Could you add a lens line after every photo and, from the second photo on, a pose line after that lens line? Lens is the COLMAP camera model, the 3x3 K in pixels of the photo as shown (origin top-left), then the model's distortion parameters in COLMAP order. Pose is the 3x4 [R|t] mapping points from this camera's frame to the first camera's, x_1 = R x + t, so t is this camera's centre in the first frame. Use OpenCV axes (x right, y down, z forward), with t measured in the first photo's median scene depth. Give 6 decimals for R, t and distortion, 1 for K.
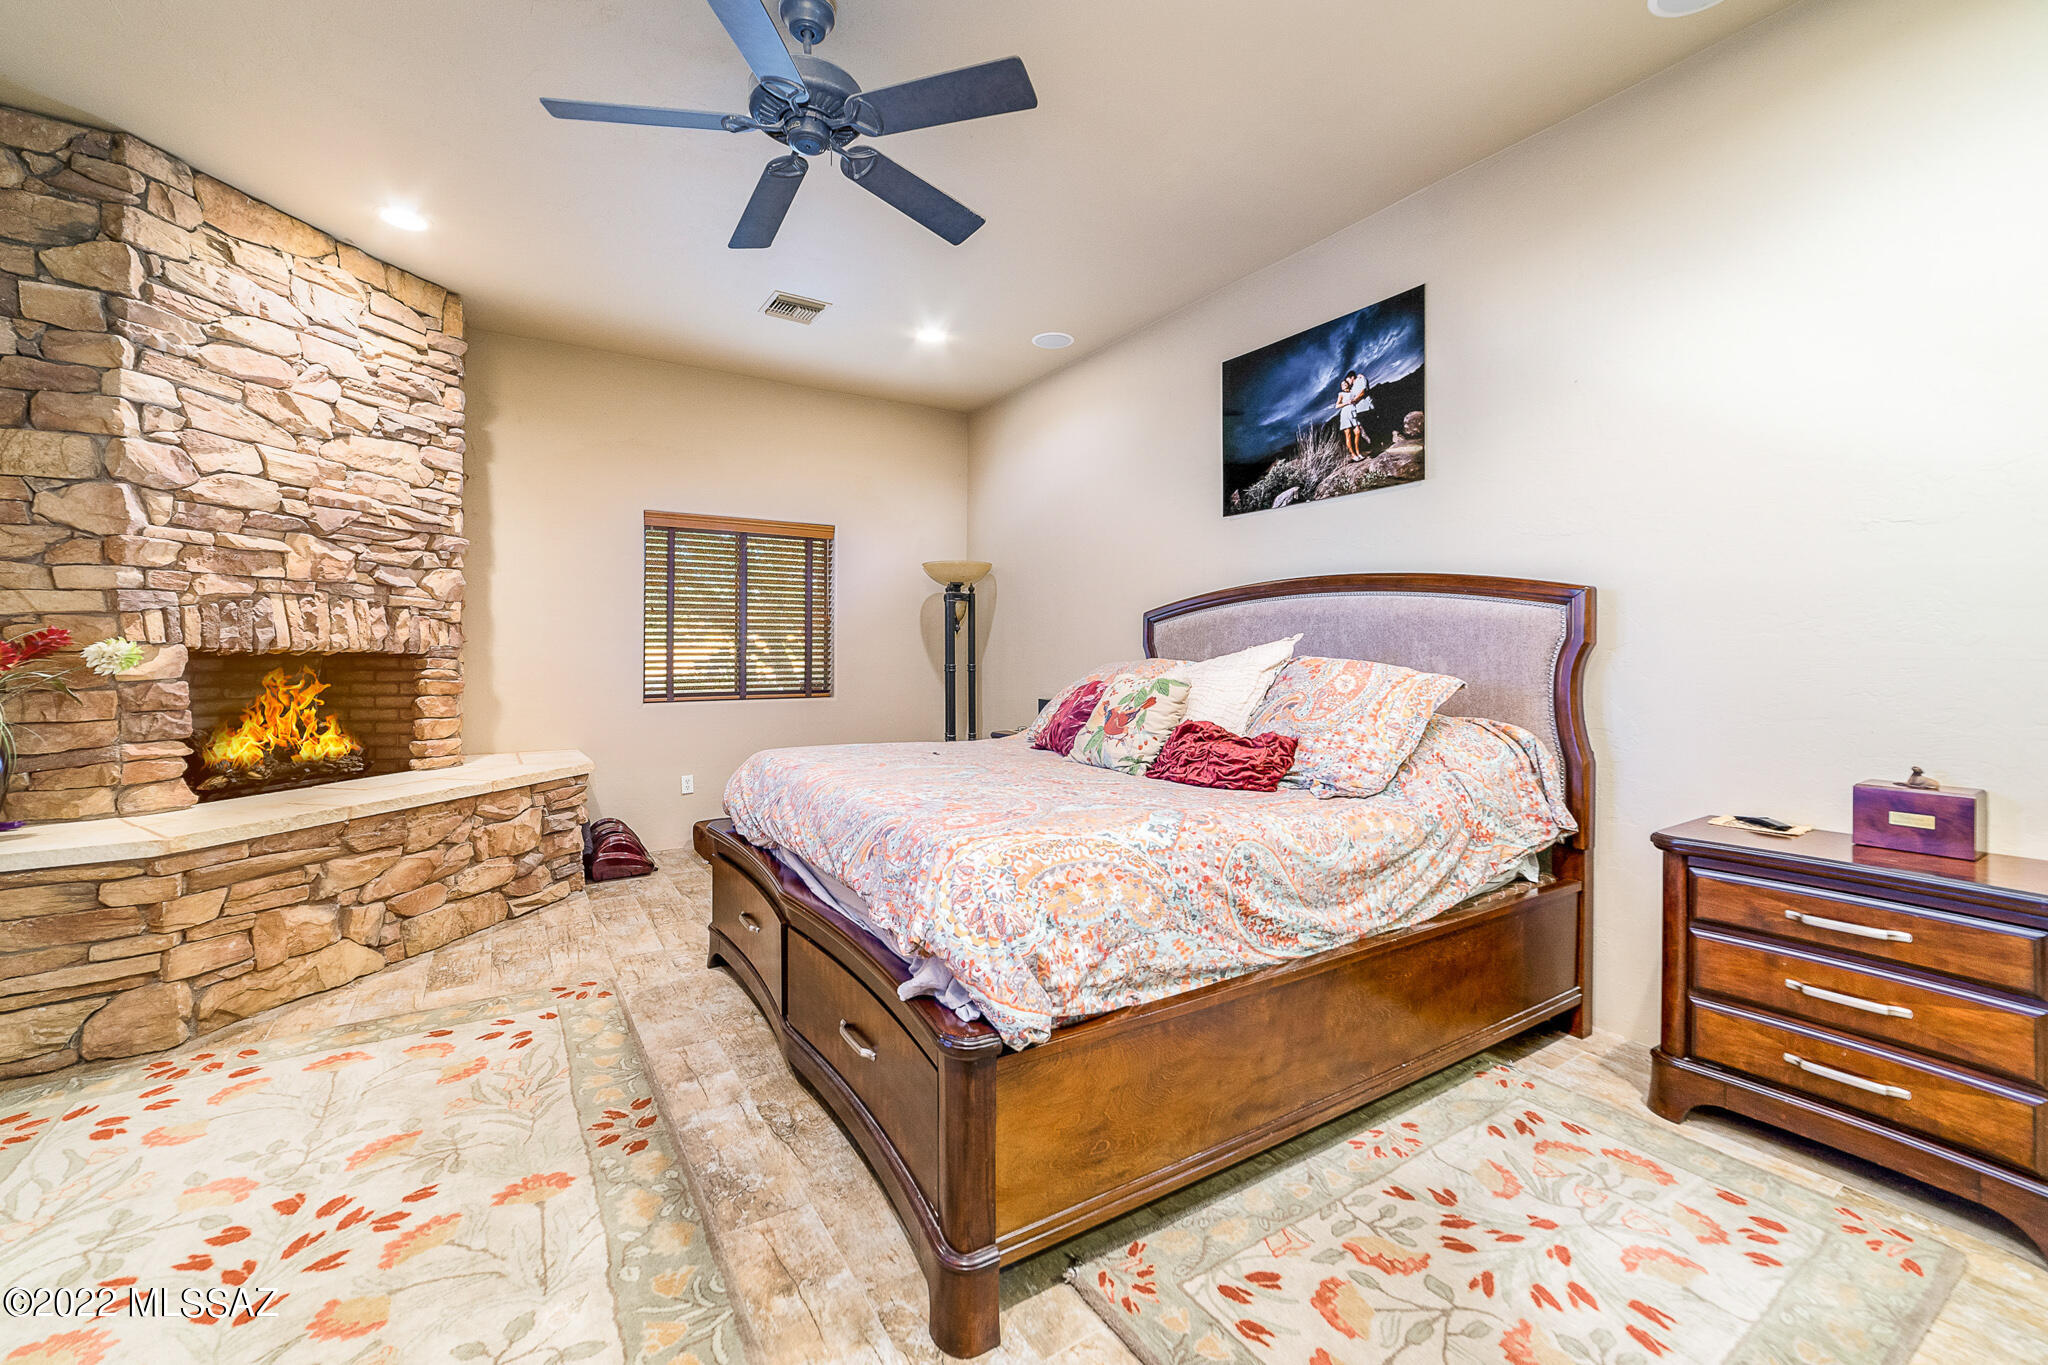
lens RADIAL K [[824.5, 0, 1074.1], [0, 824.5, 654.5], [0, 0, 1]] dist [-0.026784, 0.009936]
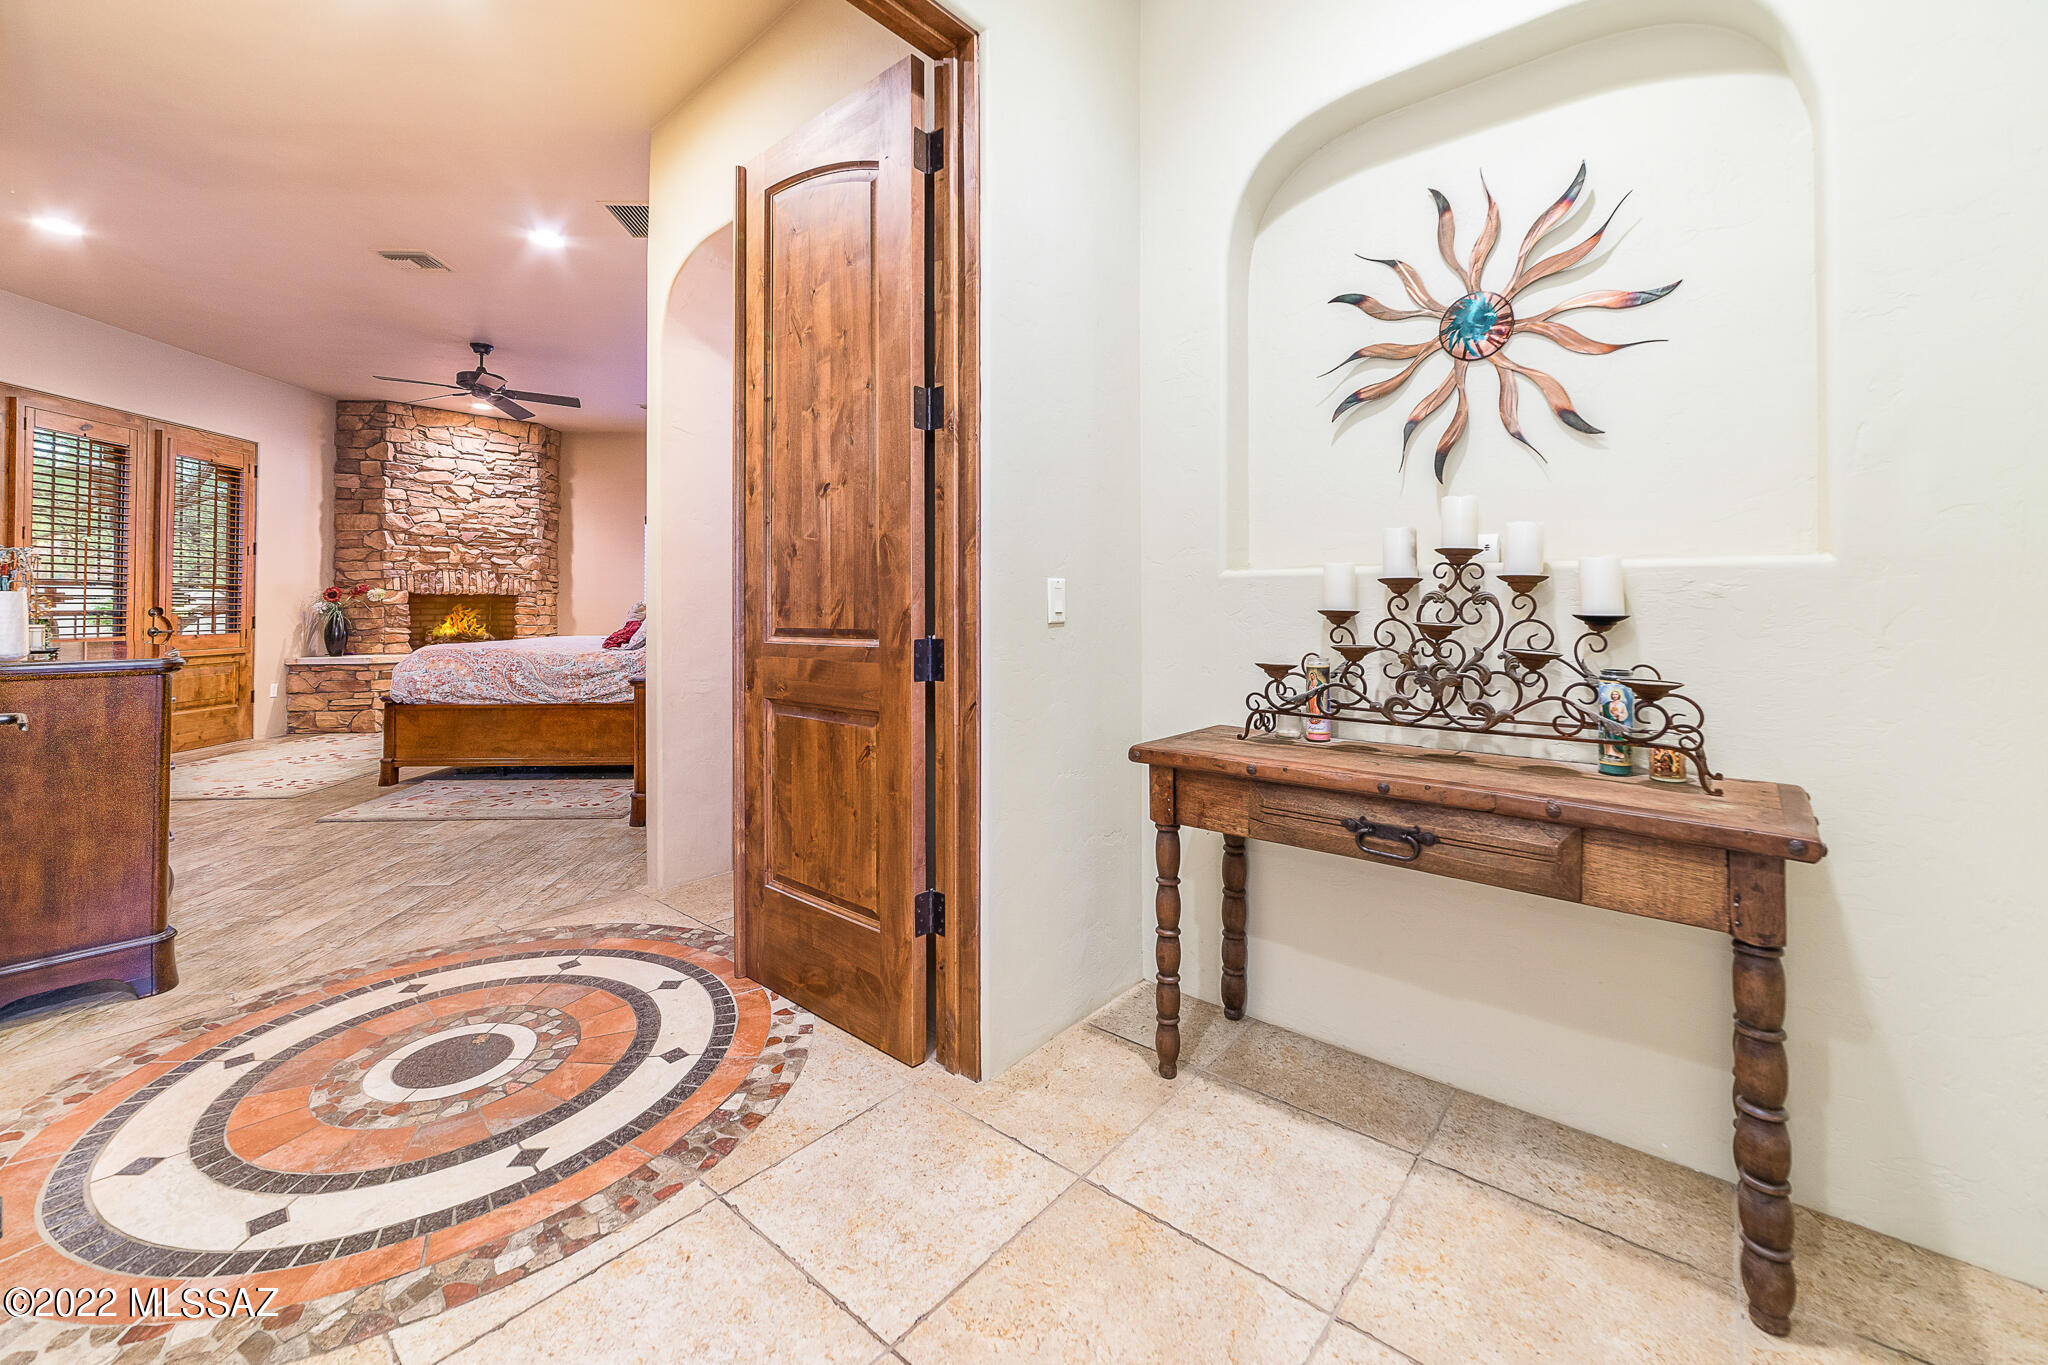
lens RADIAL K [[824.5, 0, 1018.7], [0, 824.5, 595.5], [0, 0, 1]] dist [-0.026784, 0.009936]
pose [[0.884396, -0.007347, -0.466680, 1.739315], [0.002625, 0.999939, -0.010767, 0.034772], [0.466730, 0.008297, 0.884361, -0.366062]]
